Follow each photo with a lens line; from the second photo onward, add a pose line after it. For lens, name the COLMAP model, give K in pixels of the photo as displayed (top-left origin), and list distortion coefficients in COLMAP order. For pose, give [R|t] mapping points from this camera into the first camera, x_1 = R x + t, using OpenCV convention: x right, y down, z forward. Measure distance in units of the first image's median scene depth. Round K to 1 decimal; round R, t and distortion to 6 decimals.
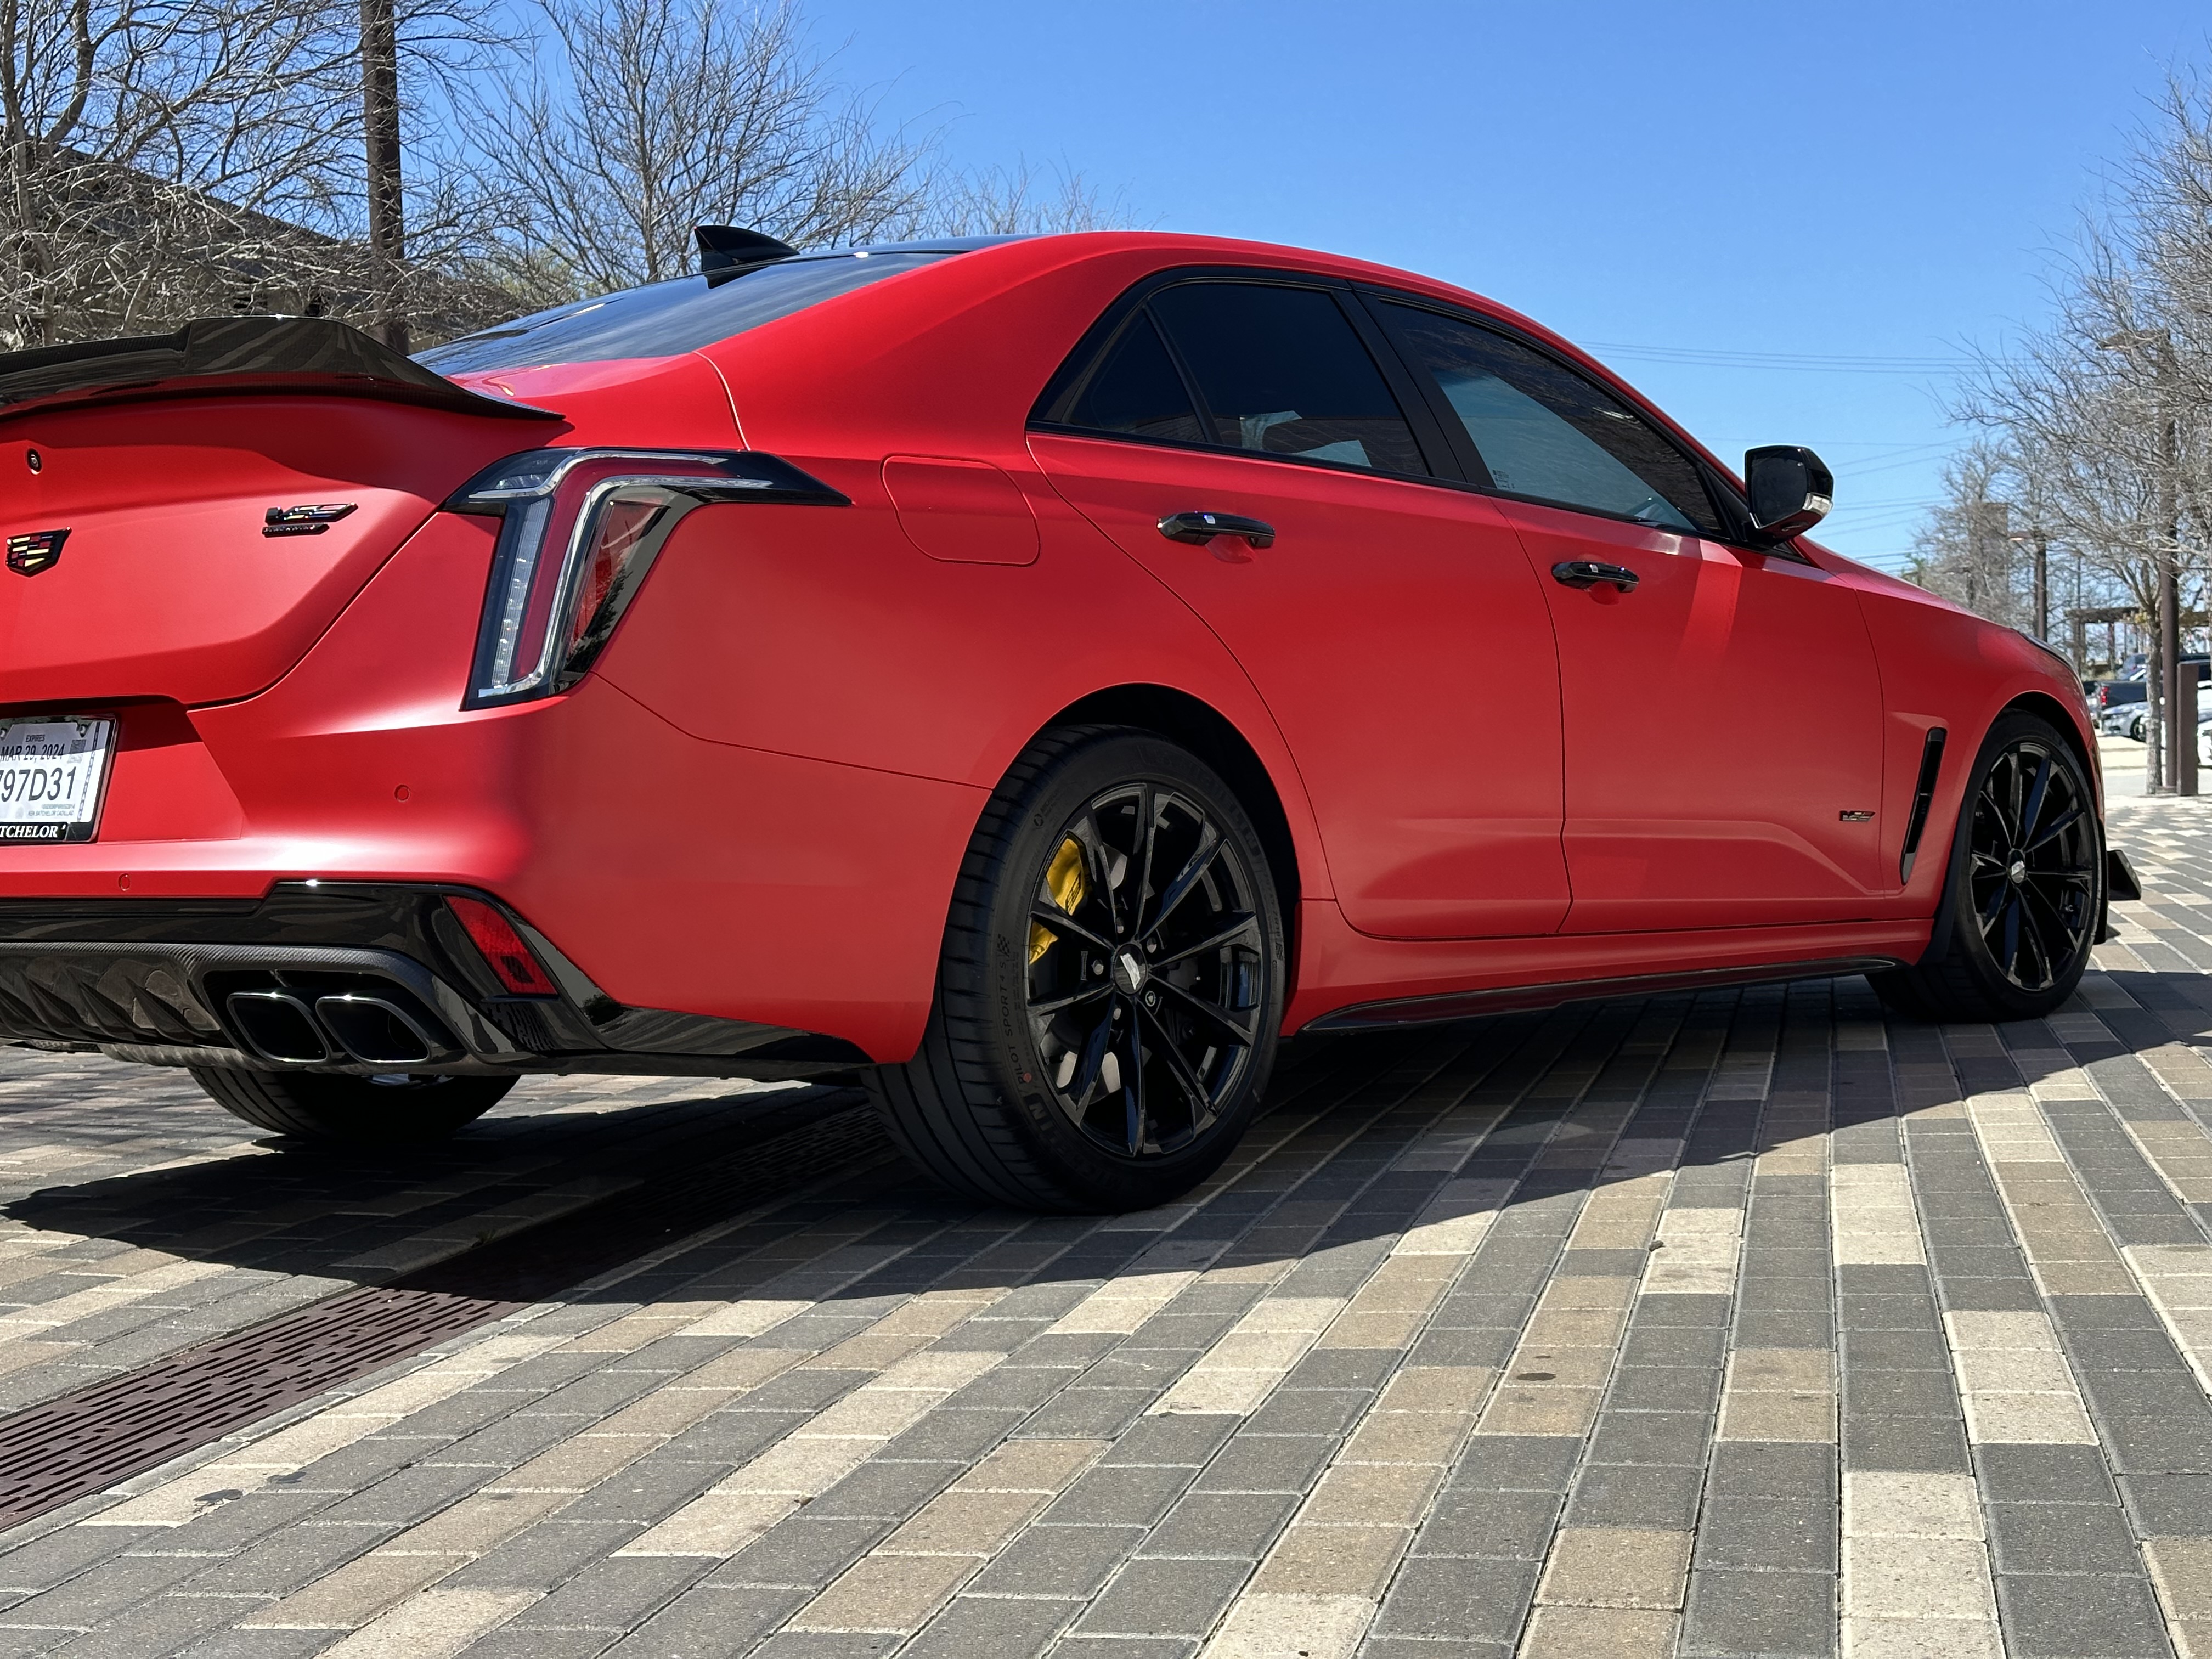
lens RADIAL K [[3091.7, 0, 1097.8], [0, 3091.7, 842.1], [0, 0, 1]] dist [0.130590, -0.024801]
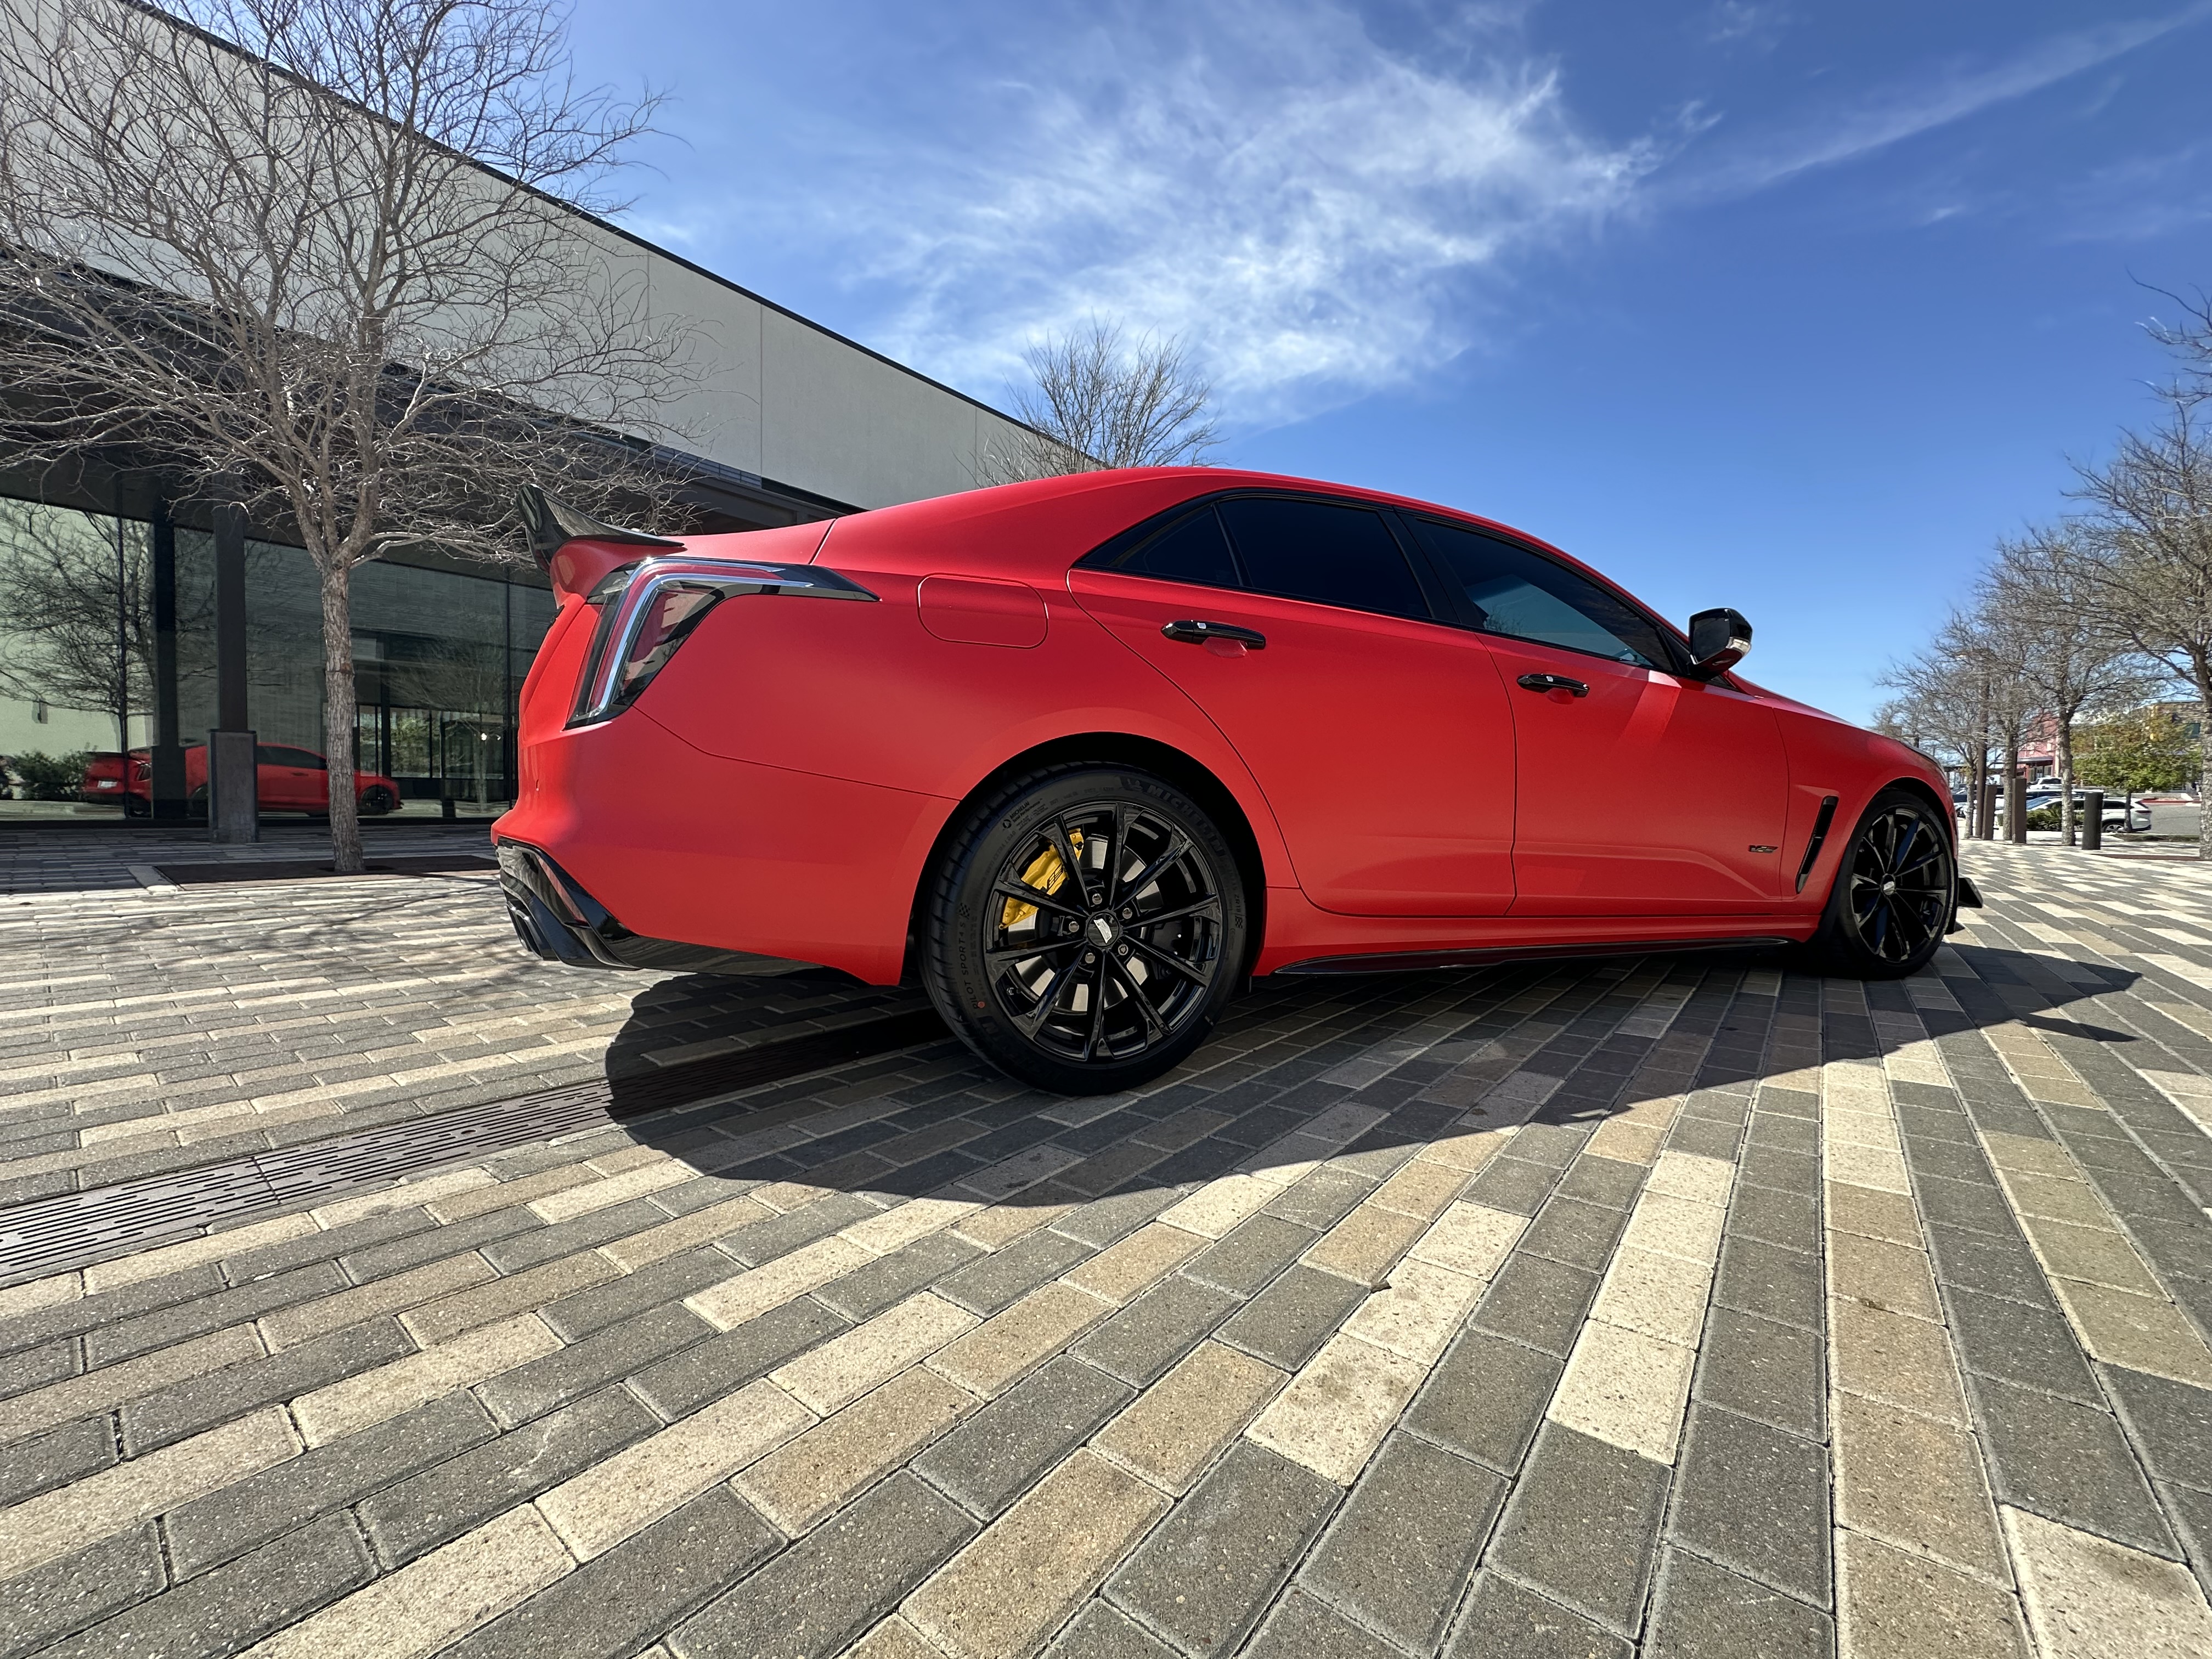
lens RADIAL K [[886.7, 0, 1102.1], [0, 886.7, 828.5], [0, 0, 1]] dist [-0.005533, 0.000177]
pose [[0.899717, 0.054920, -0.433006, 0.181197], [-0.051279, 0.998482, 0.020094, -0.014073], [0.433452, 0.004125, 0.901167, 0.601204]]
